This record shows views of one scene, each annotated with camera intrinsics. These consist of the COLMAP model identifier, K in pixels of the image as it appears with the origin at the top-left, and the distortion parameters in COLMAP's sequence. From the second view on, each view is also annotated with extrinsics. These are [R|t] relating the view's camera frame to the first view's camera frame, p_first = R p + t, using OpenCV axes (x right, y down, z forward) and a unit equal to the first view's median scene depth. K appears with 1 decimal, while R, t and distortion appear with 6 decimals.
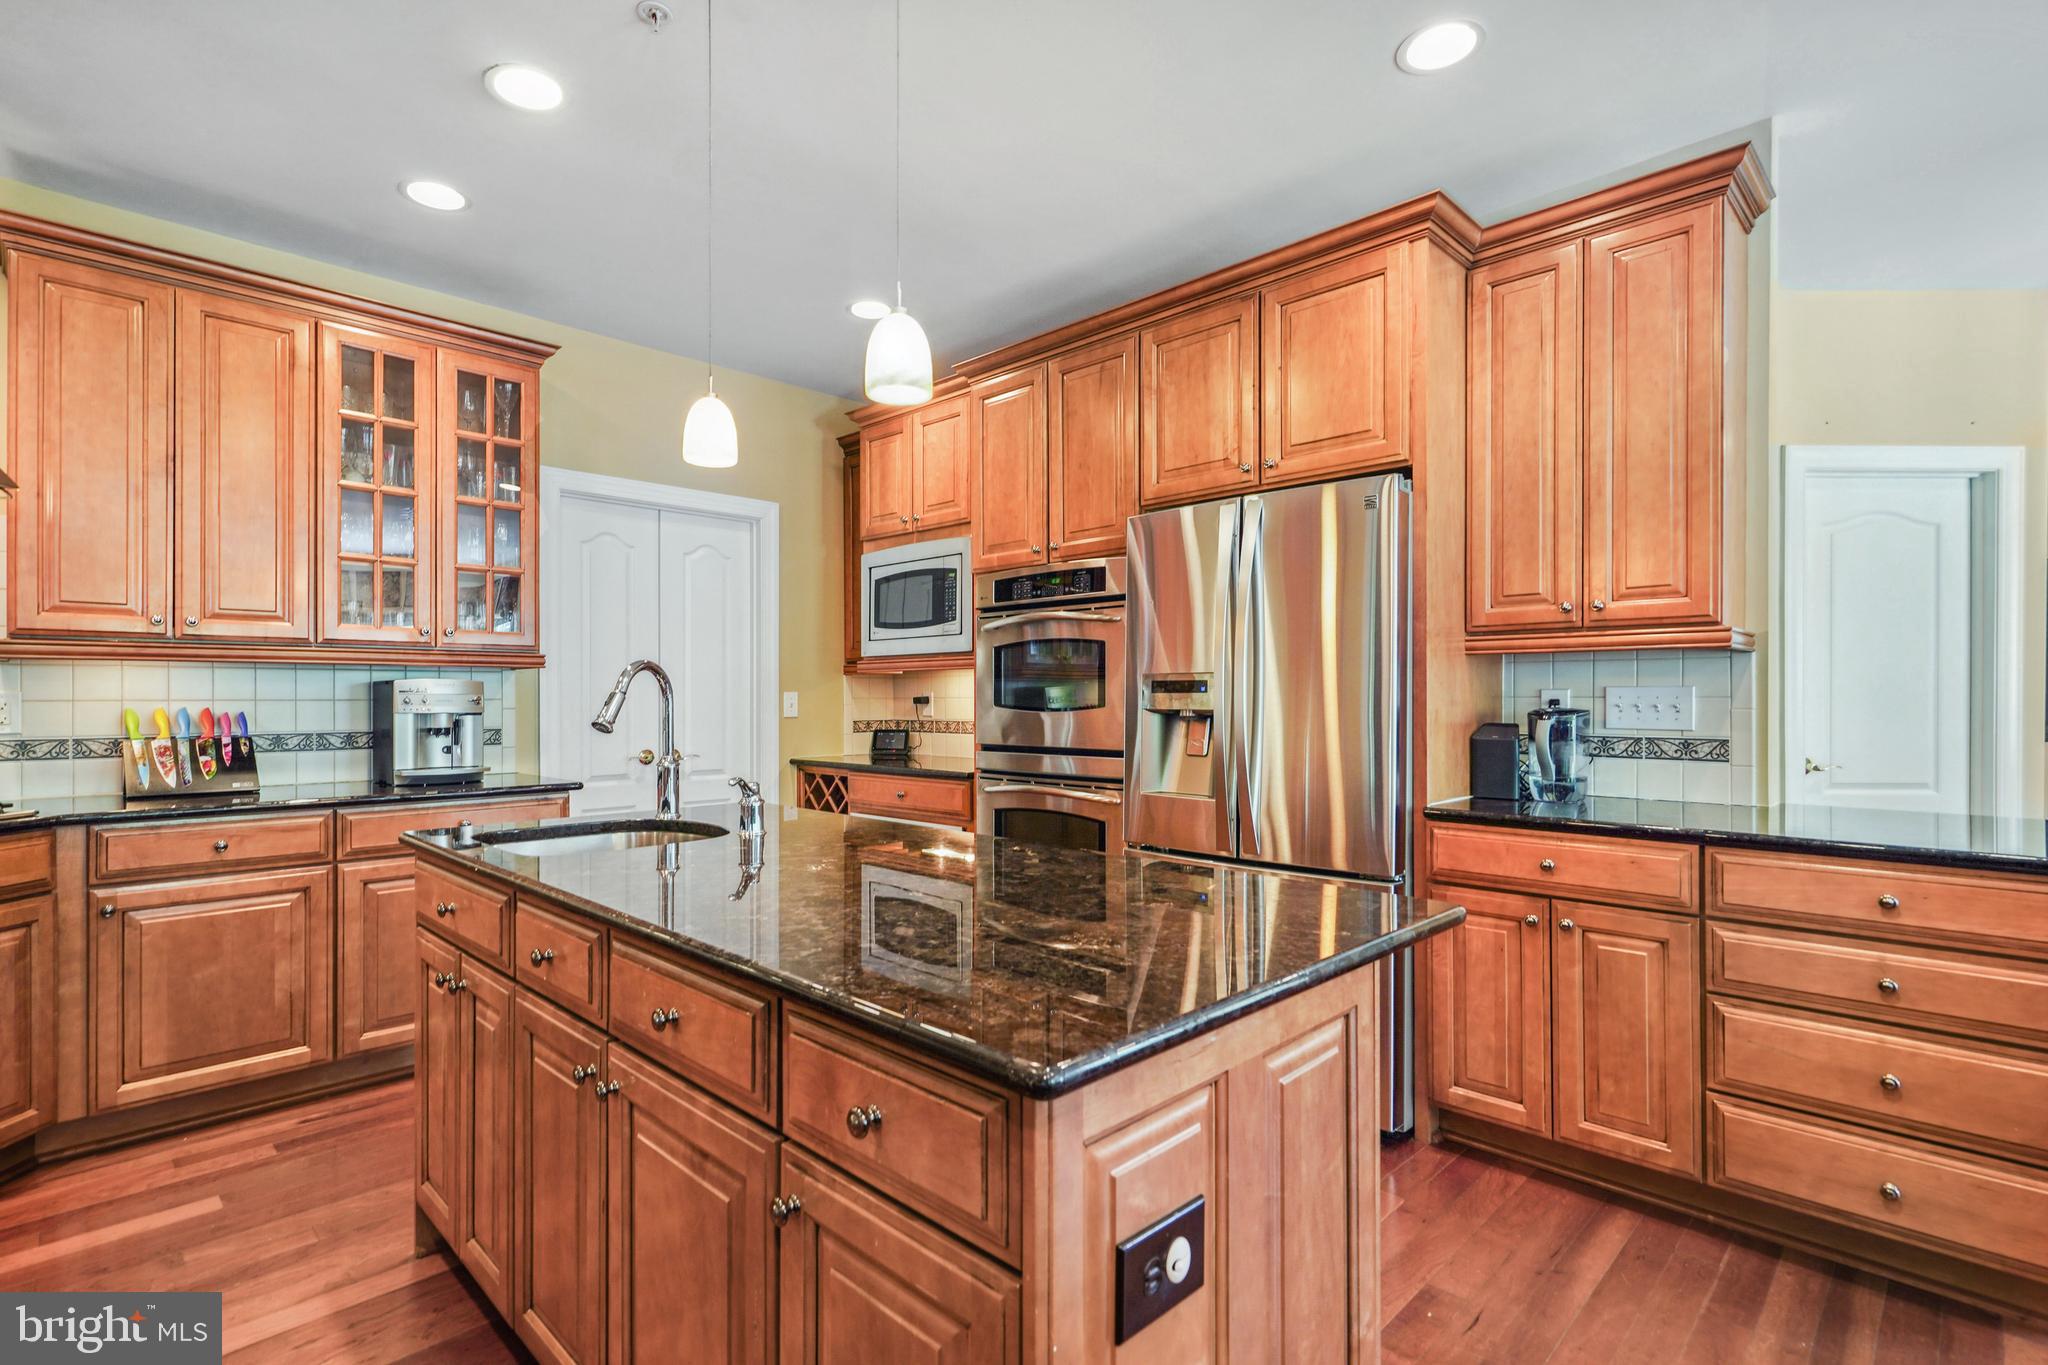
lens RADIAL K [[964.6, 0, 1030.4], [0, 964.6, 687.7], [0, 0, 1]] dist [-0.006024, 0.003099]
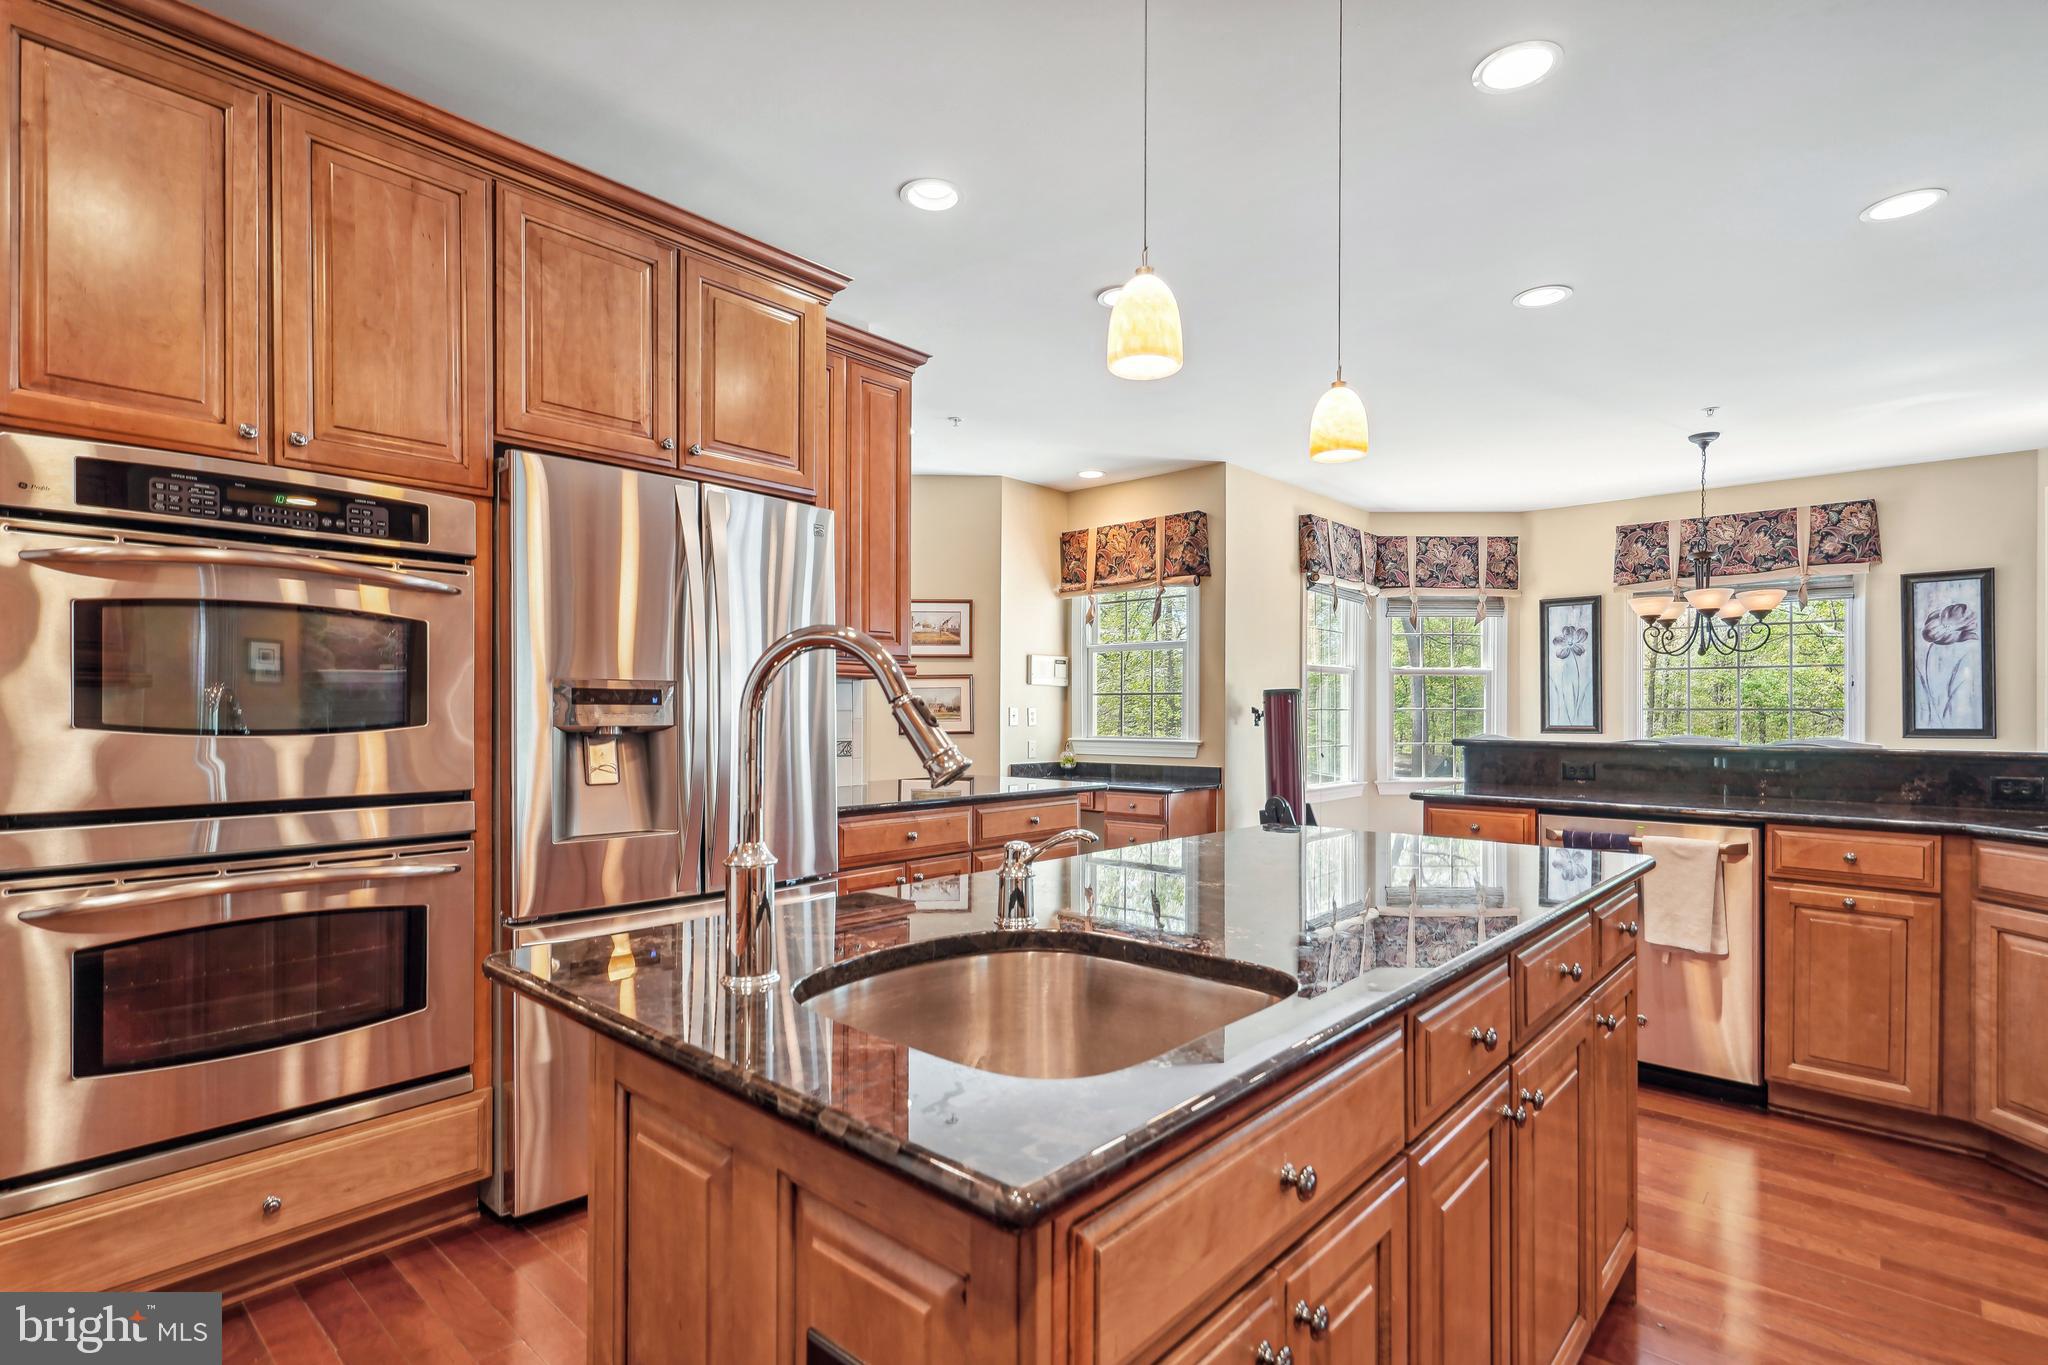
lens RADIAL K [[964.6, 0, 1029.6], [0, 964.6, 702.5], [0, 0, 1]] dist [-0.006024, 0.003099]
pose [[-0.029324, 0.008244, 0.999536, -0.567543], [-0.015385, 0.999844, -0.008698, 0.004298], [-0.999452, -0.015633, -0.029193, 0.614491]]
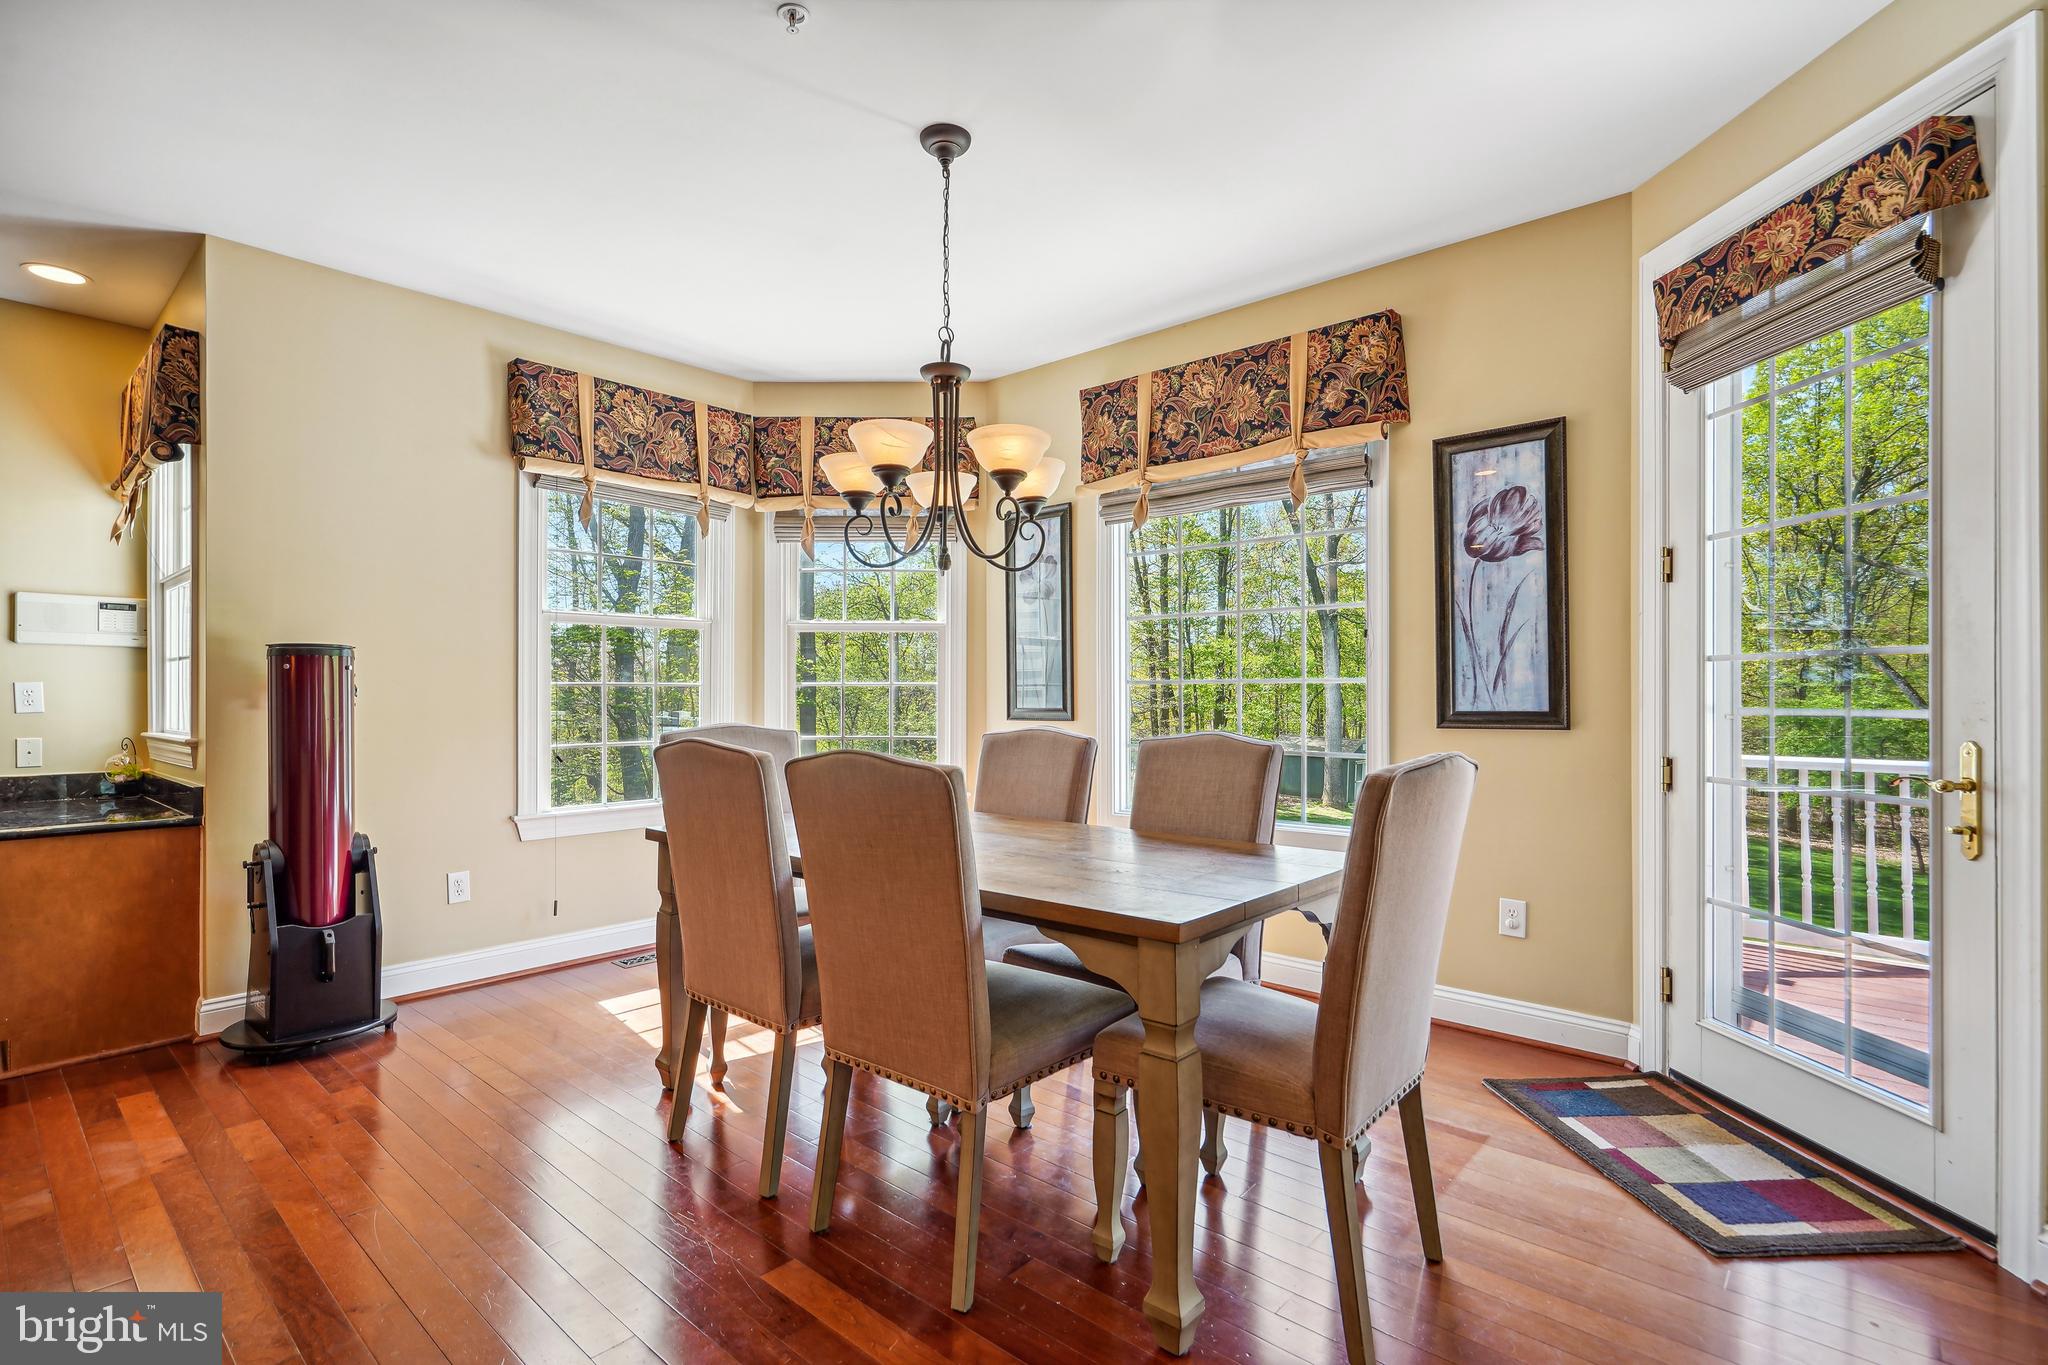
lens RADIAL K [[964.6, 0, 1014.0], [0, 964.6, 688.5], [0, 0, 1]] dist [-0.006024, 0.003099]
pose [[-0.049948, 0.009529, 0.998706, 0.215903], [-0.011301, 0.999885, -0.010106, 0.003972], [-0.998688, -0.011791, -0.049834, -0.623956]]
